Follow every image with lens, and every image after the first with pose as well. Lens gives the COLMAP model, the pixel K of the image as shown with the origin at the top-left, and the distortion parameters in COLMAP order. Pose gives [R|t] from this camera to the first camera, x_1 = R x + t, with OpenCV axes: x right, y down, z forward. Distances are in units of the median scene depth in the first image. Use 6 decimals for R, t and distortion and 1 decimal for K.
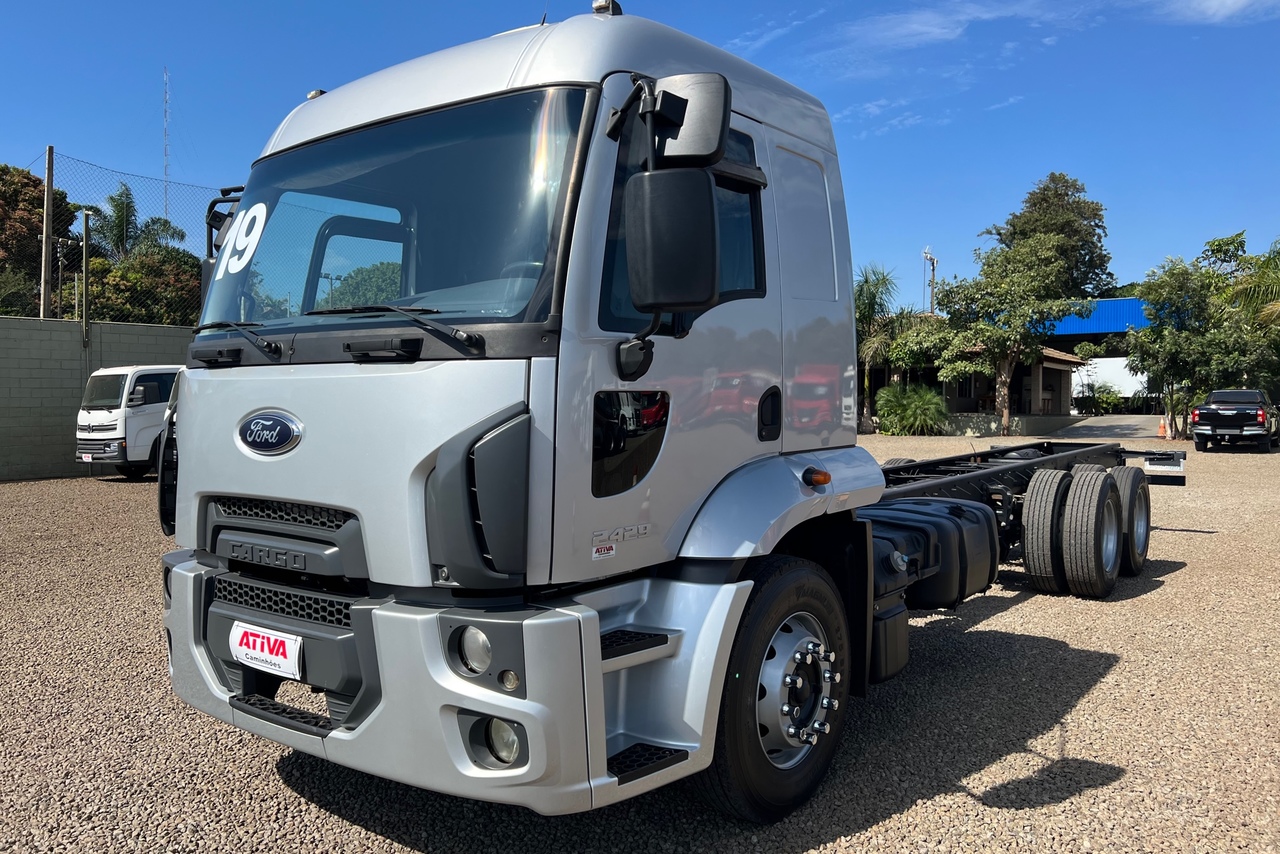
lens RADIAL K [[971.3, 0, 657.0], [0, 971.3, 418.5], [0, 0, 1]] dist [0.043884, -0.051713]
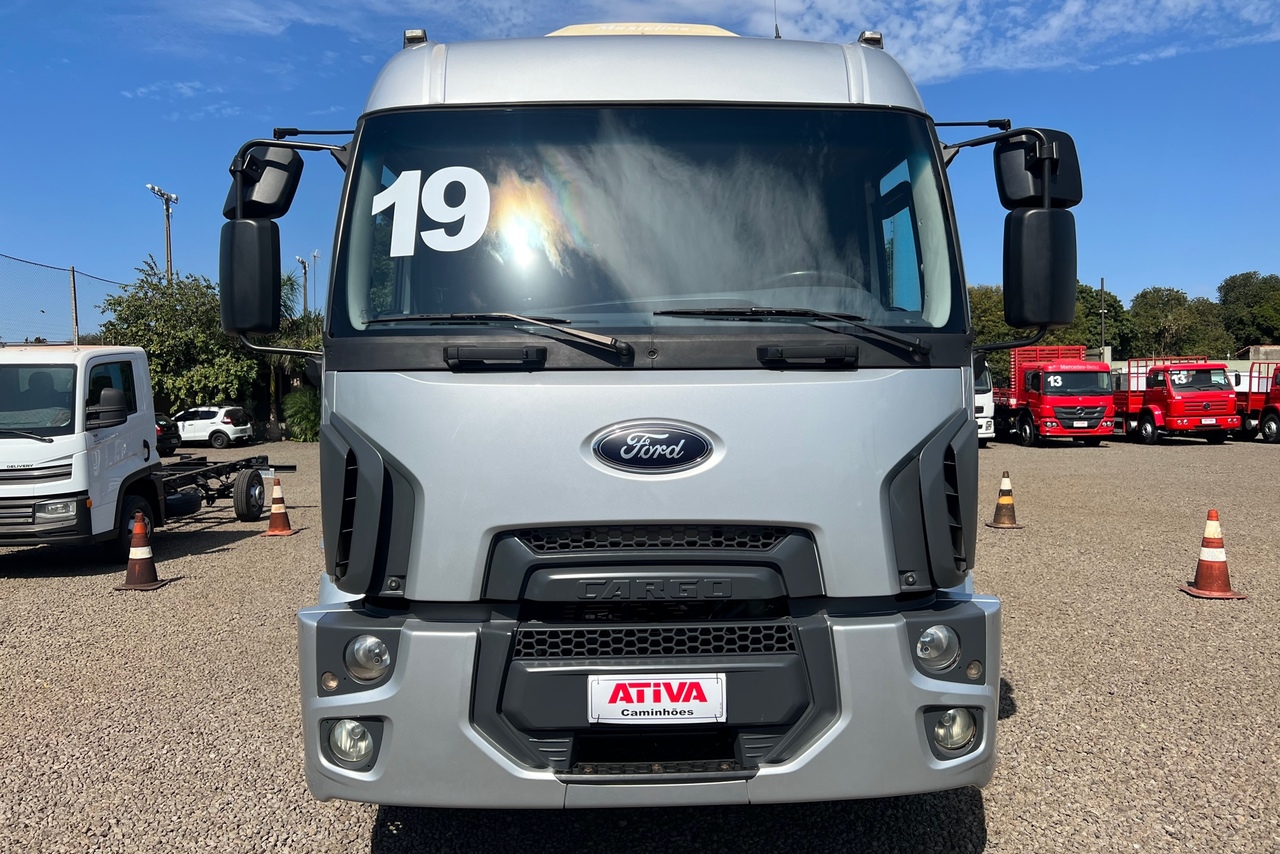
lens RADIAL K [[971.3, 0, 657.0], [0, 971.3, 418.5], [0, 0, 1]] dist [0.043884, -0.051713]
pose [[0.779398, -0.015416, 0.626340, -0.917146], [0.018887, 0.999821, 0.001105, -0.012020], [-0.626245, 0.010968, 0.779549, 0.320202]]
